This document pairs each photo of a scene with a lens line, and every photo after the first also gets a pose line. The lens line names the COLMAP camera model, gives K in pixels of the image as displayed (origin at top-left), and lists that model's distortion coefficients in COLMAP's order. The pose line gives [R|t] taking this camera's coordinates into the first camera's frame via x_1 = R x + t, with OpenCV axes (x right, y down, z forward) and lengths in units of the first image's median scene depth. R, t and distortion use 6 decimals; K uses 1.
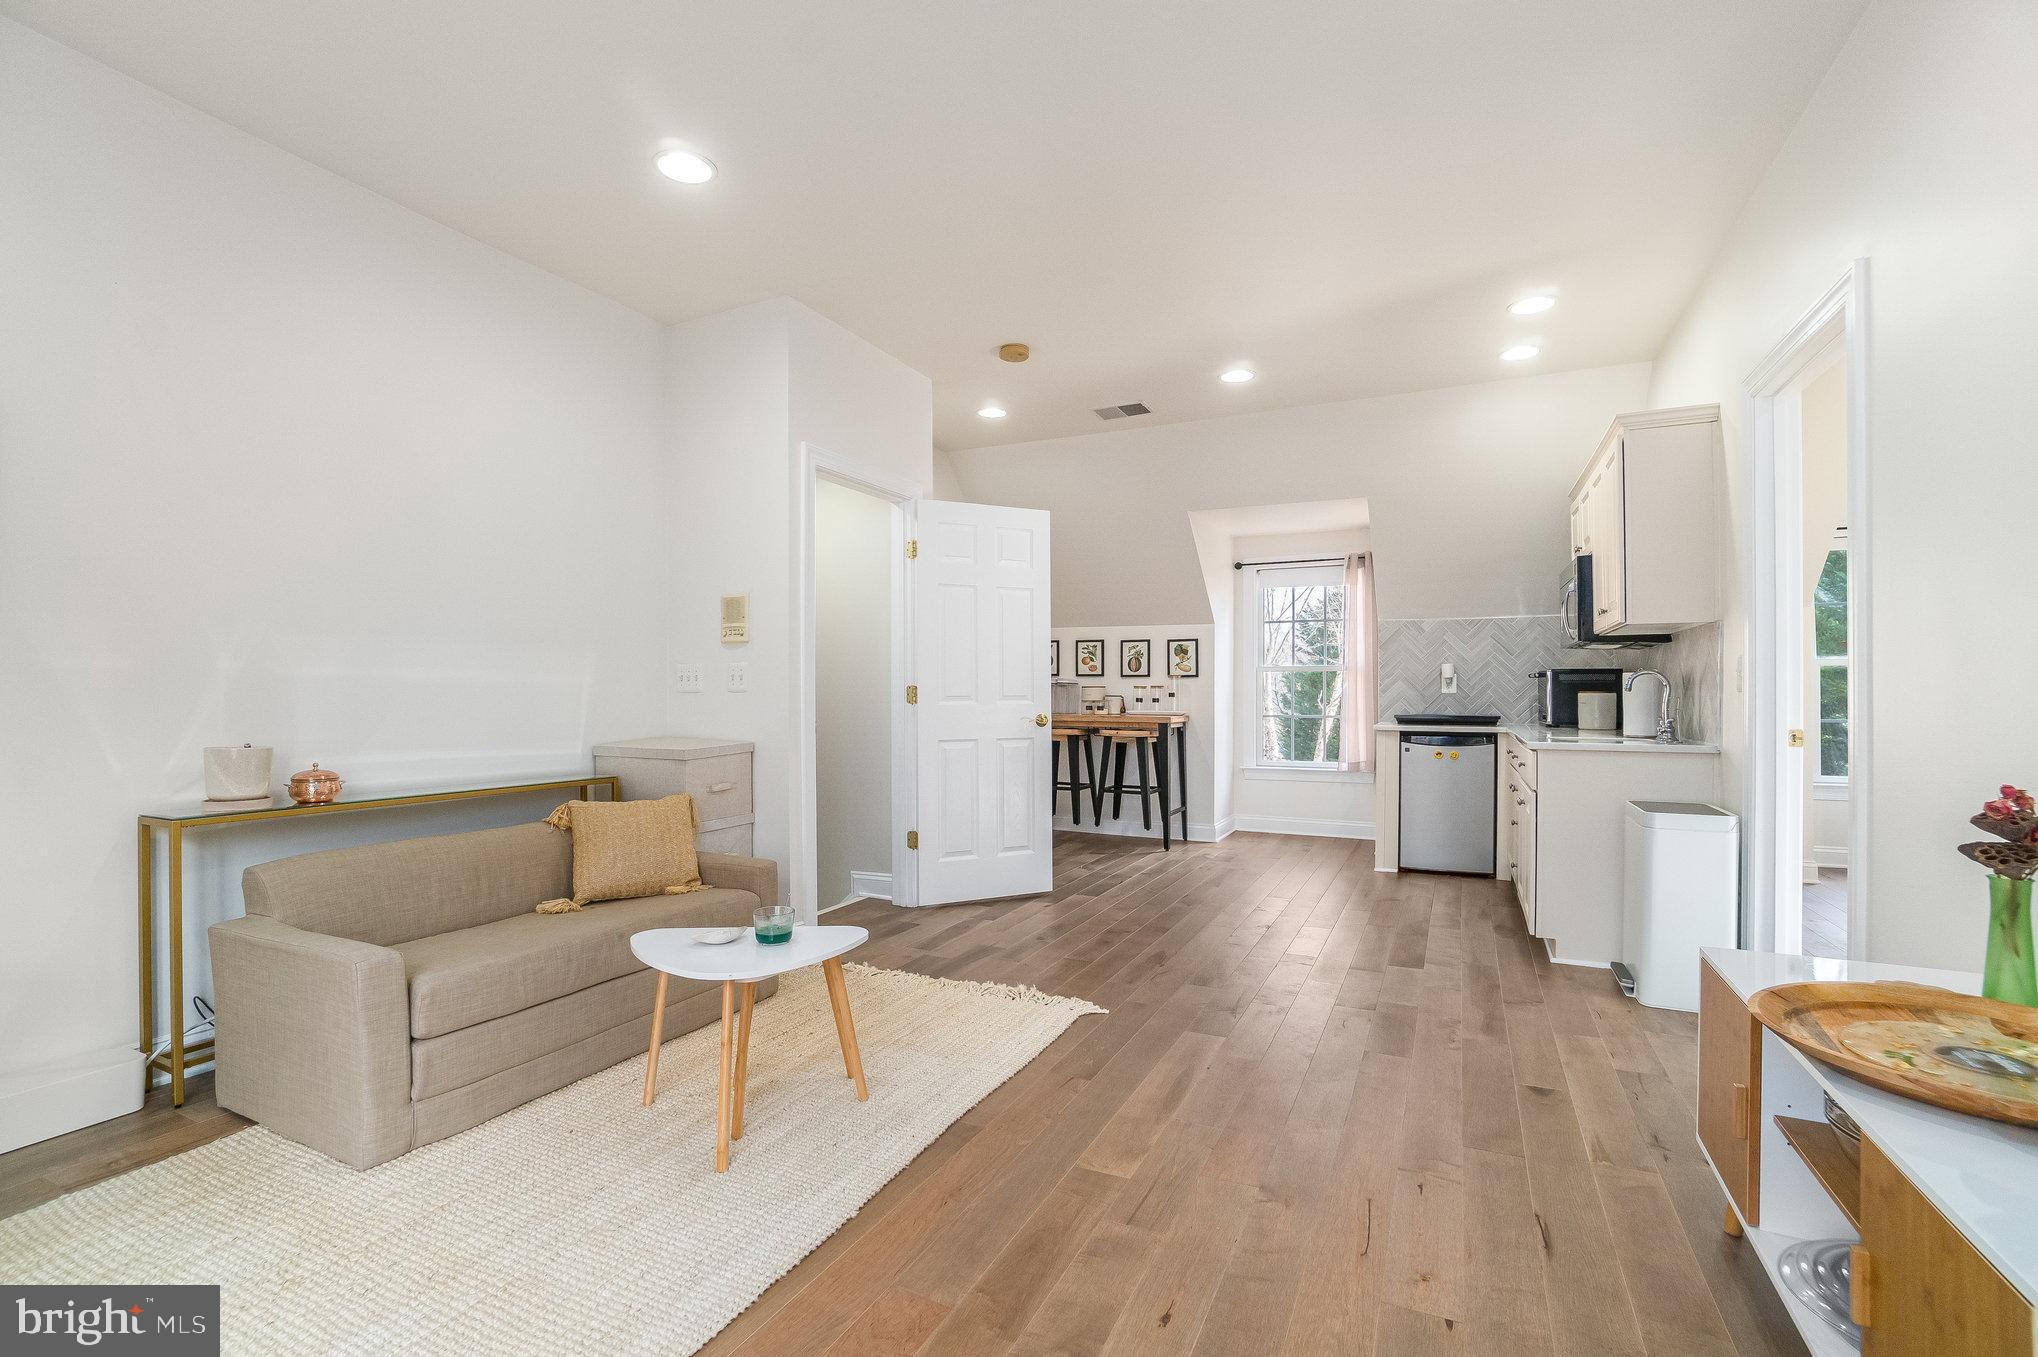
lens RADIAL K [[887.5, 0, 1016.6], [0, 887.5, 690.6], [0, 0, 1]] dist [-0.001328, -0.000038]
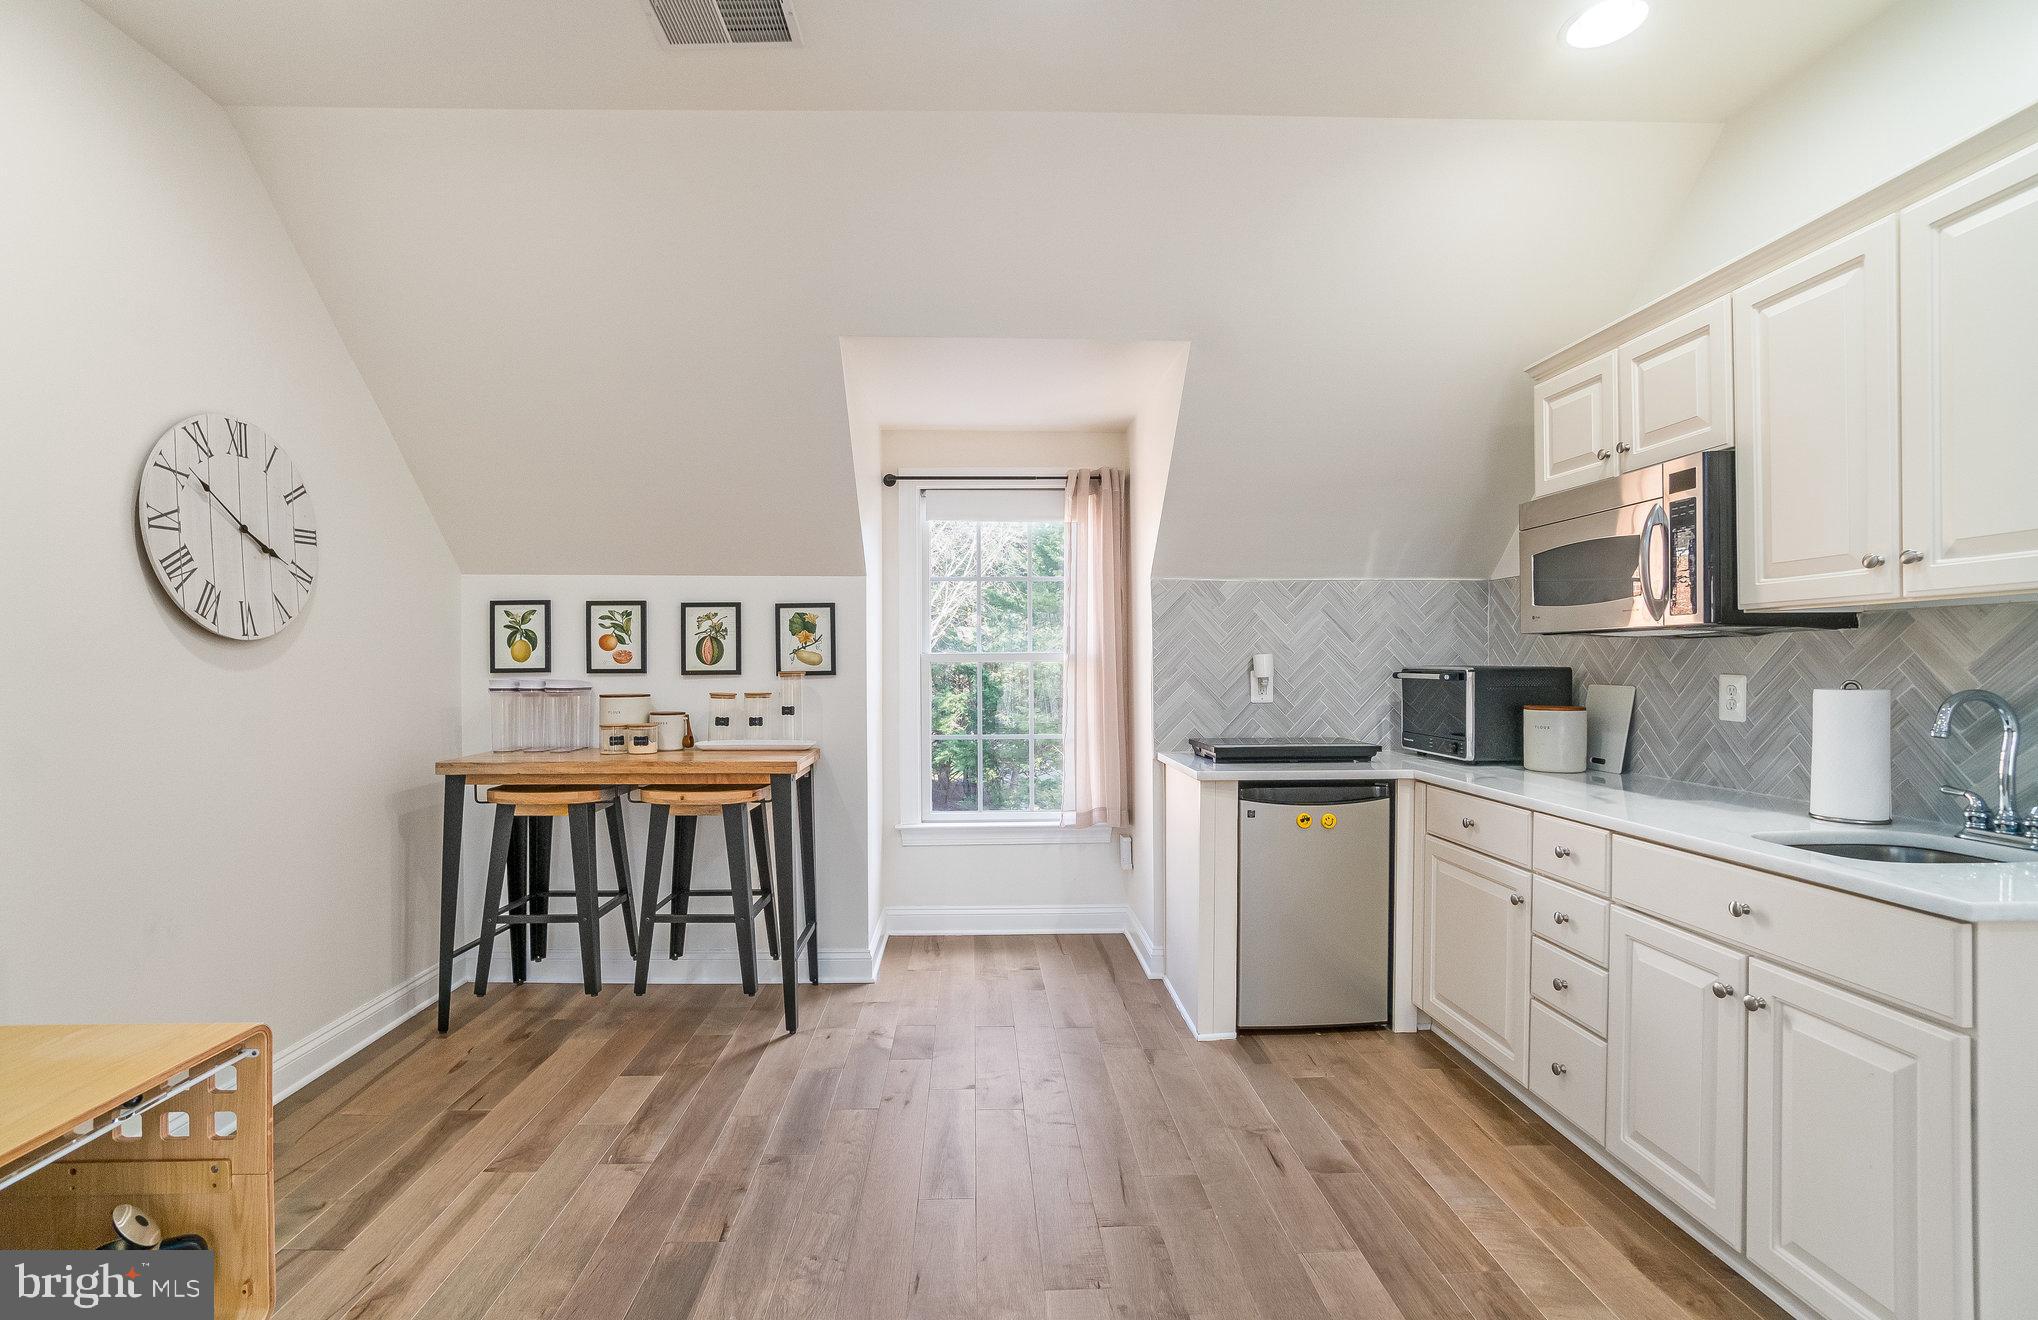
lens RADIAL K [[922.0, 0, 1017.0], [0, 922.0, 671.8], [0, 0, 1]] dist [-0.041064, -0.000093]
pose [[0.876812, -0.009575, 0.480738, 0.034215], [0.005697, 0.999938, 0.009525, -0.021821], [-0.480799, -0.005613, 0.876813, 0.461607]]
